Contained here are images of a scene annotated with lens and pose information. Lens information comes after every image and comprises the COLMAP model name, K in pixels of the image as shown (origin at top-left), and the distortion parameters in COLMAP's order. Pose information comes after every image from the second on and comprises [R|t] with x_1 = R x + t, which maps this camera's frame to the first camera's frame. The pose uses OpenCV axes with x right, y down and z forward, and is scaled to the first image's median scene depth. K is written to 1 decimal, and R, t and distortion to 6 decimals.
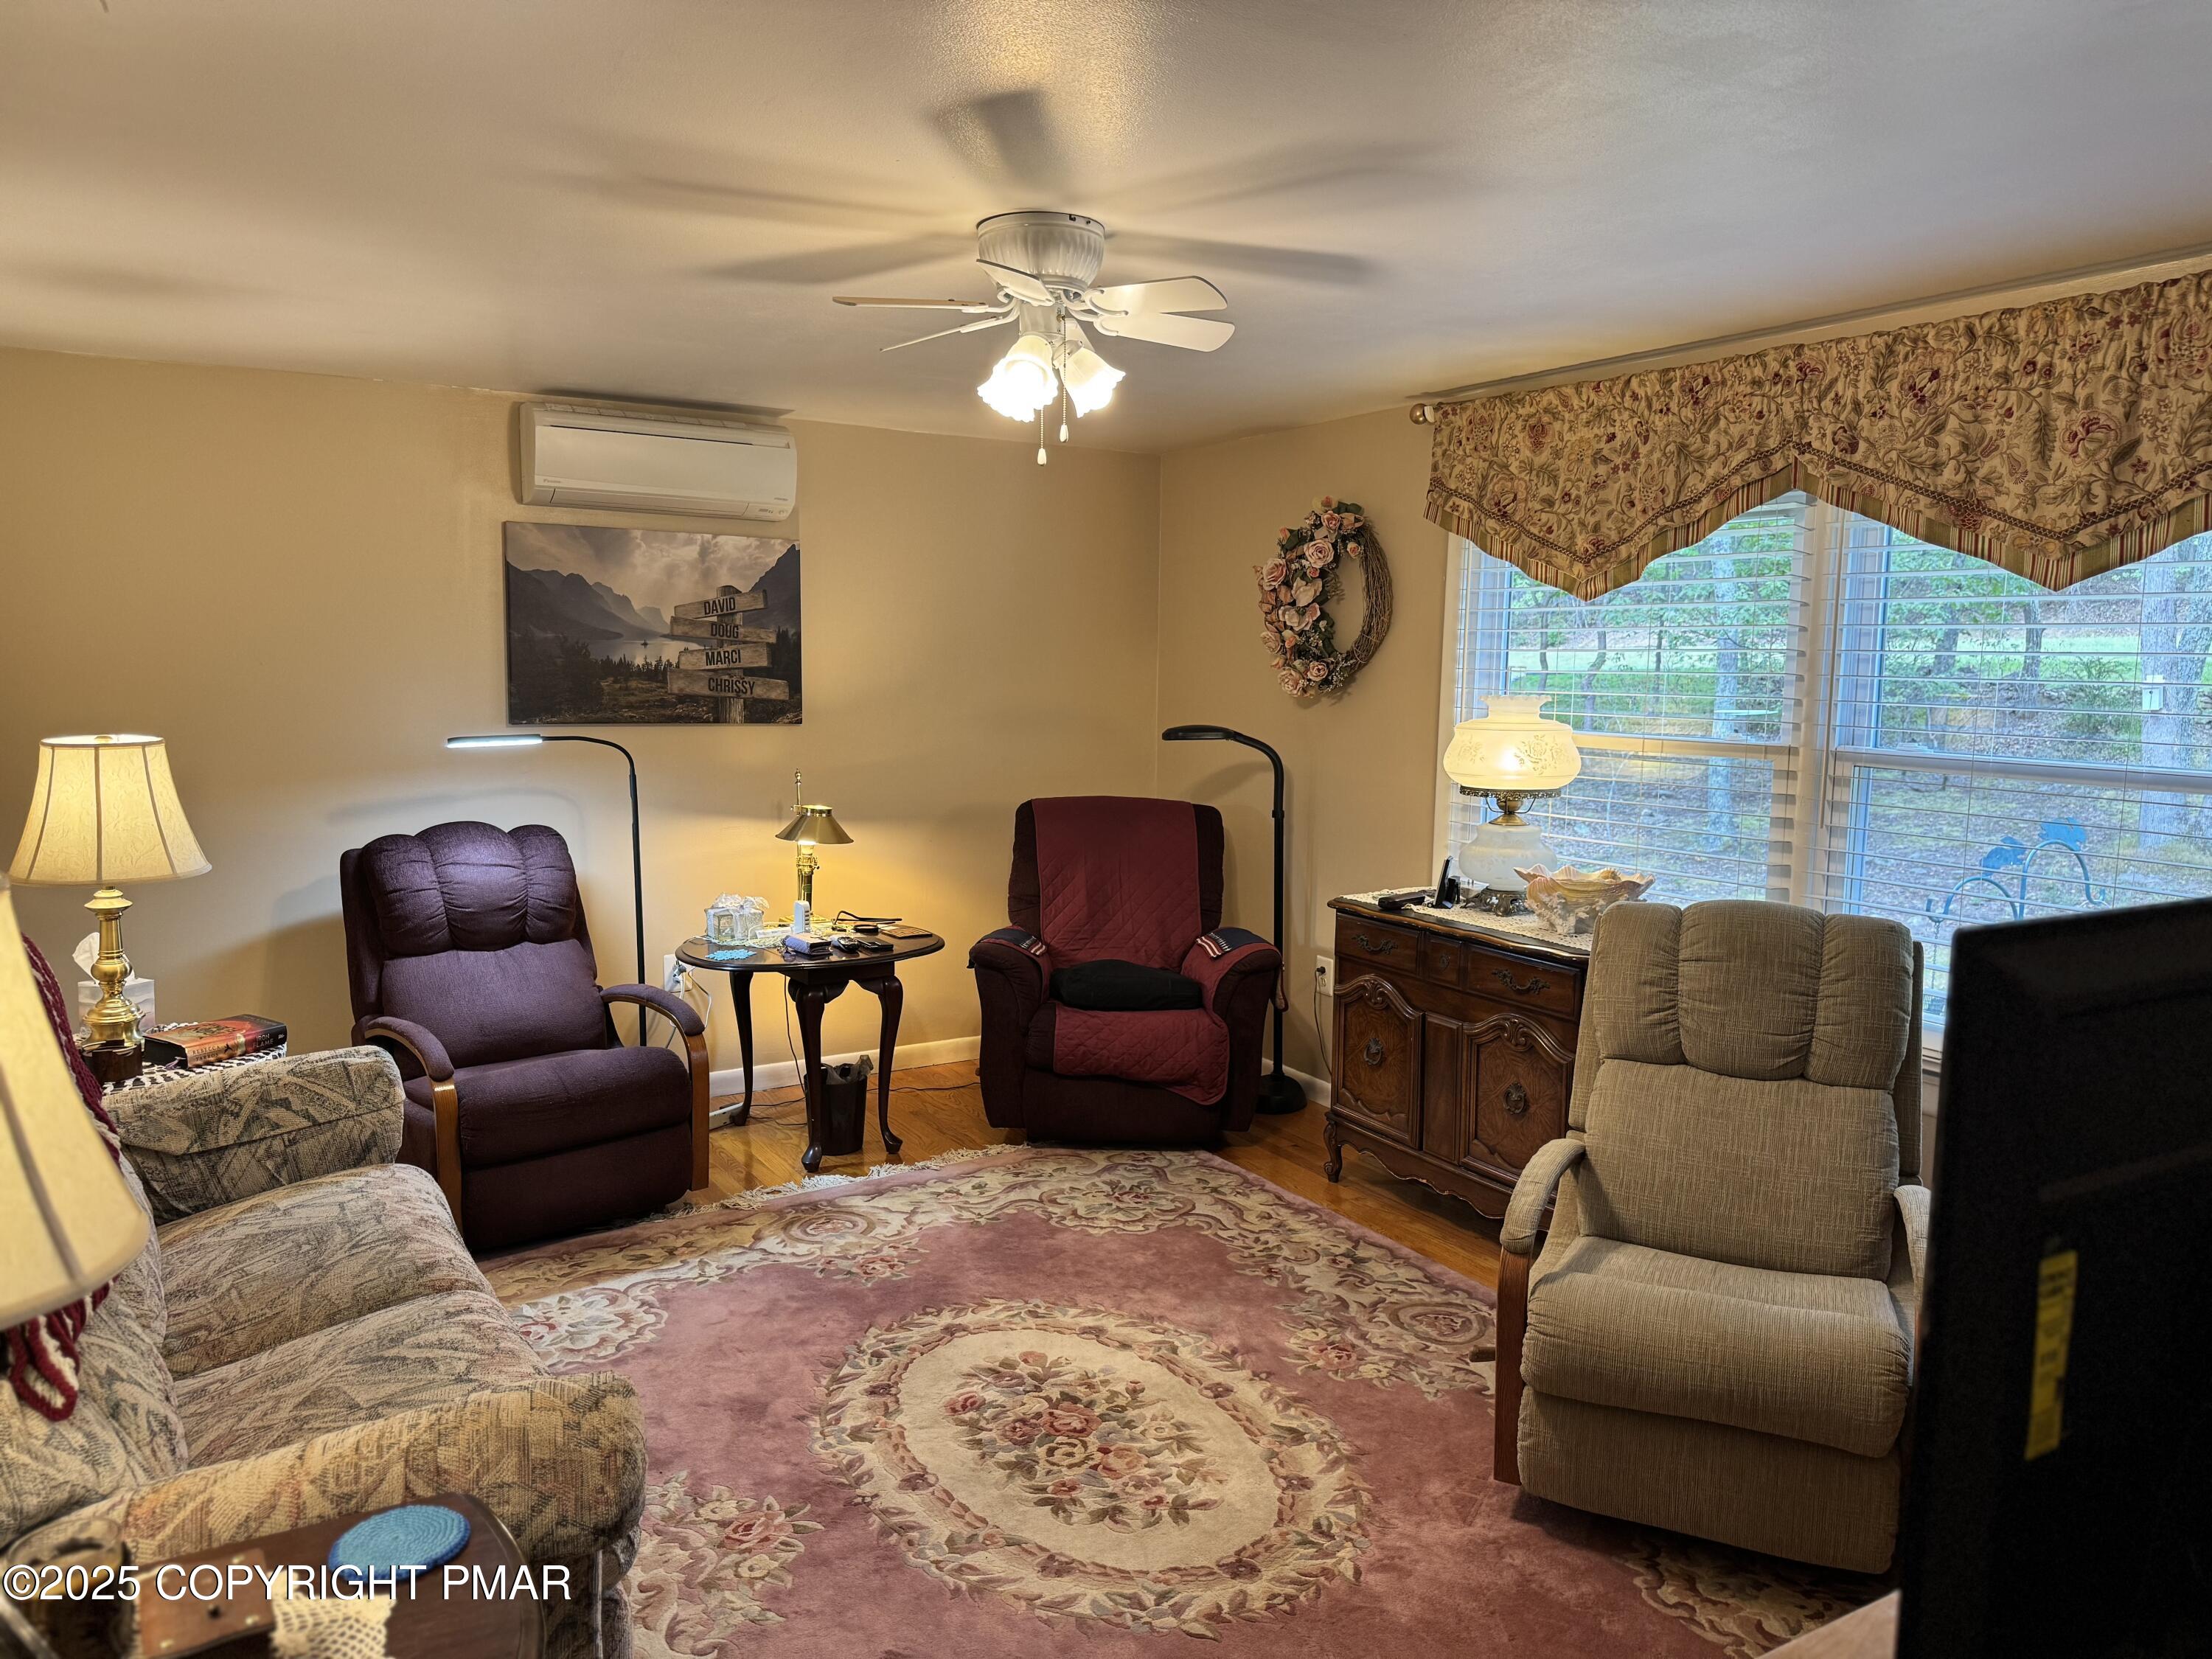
lens RADIAL K [[1545.1, 0, 1123.4], [0, 1545.1, 829.5], [0, 0, 1]] dist [0.187701, -0.366621]
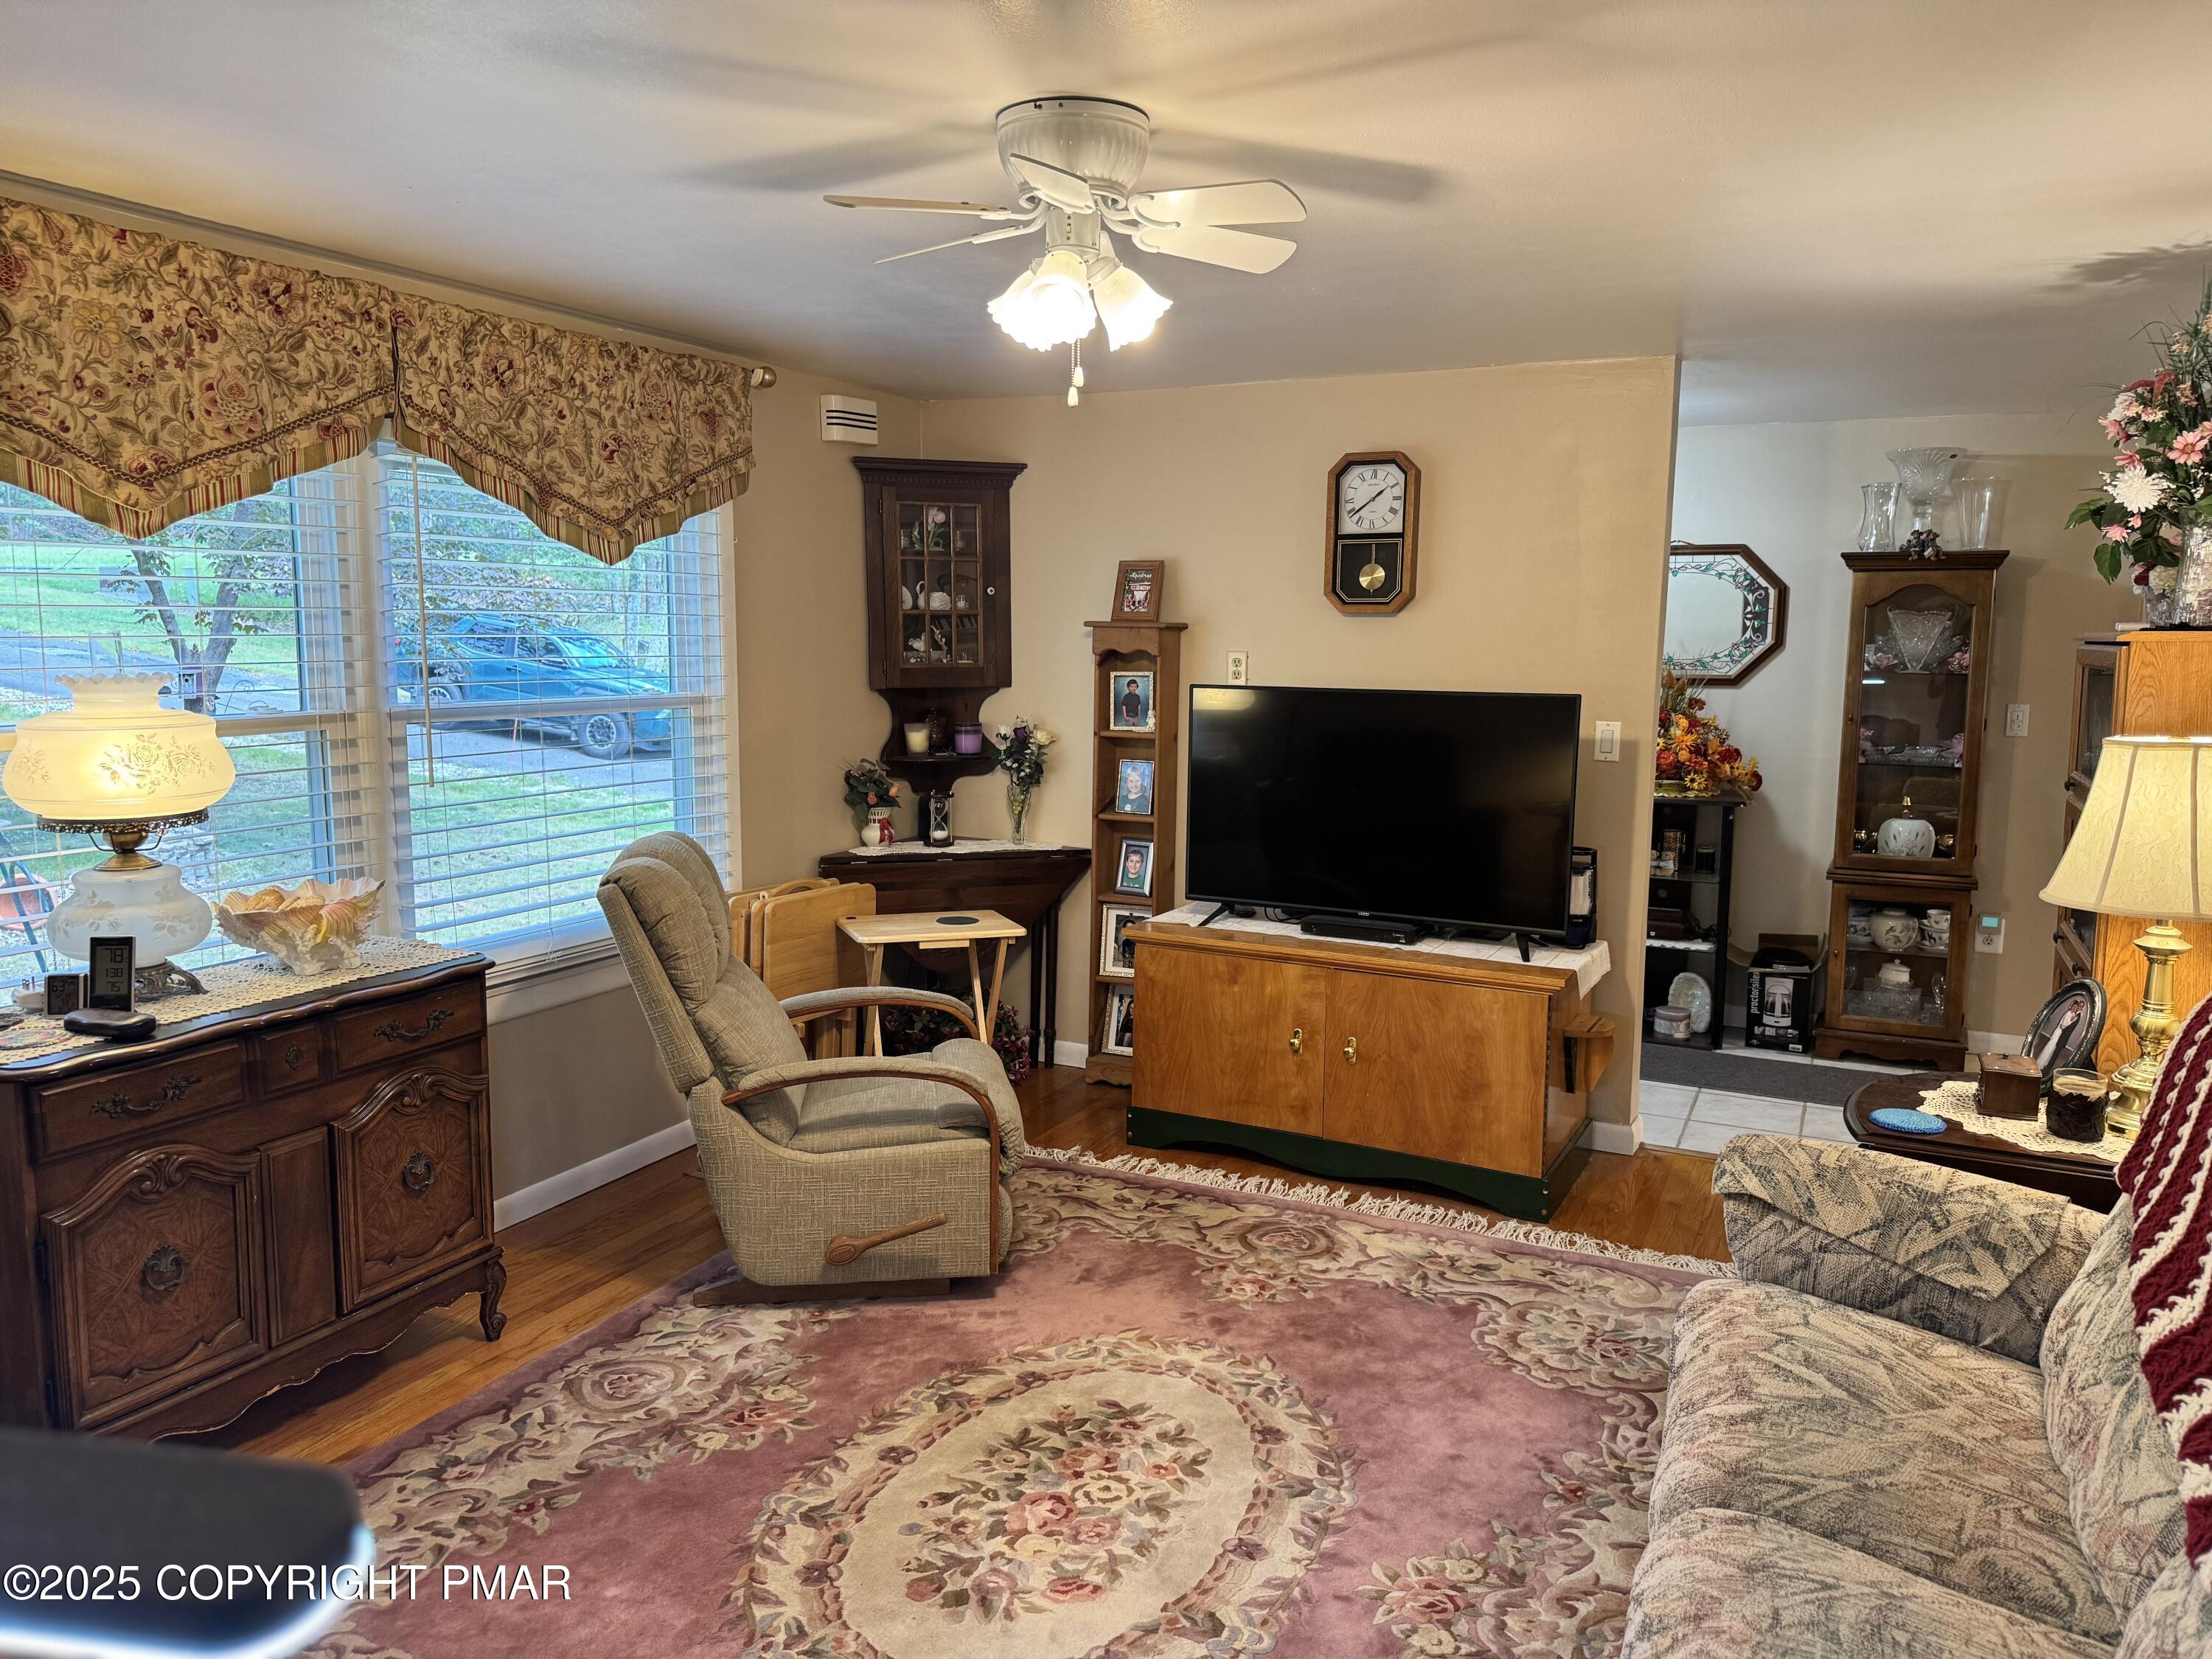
lens RADIAL K [[1558.8, 0, 1106.0], [0, 1558.8, 829.5], [0, 0, 1]] dist [0.120325, -0.204194]
pose [[-0.538842, -0.124391, 0.833172, -0.677438], [0.079408, 0.977134, 0.197240, -0.149777], [-0.838656, 0.172442, -0.516643, 1.252312]]
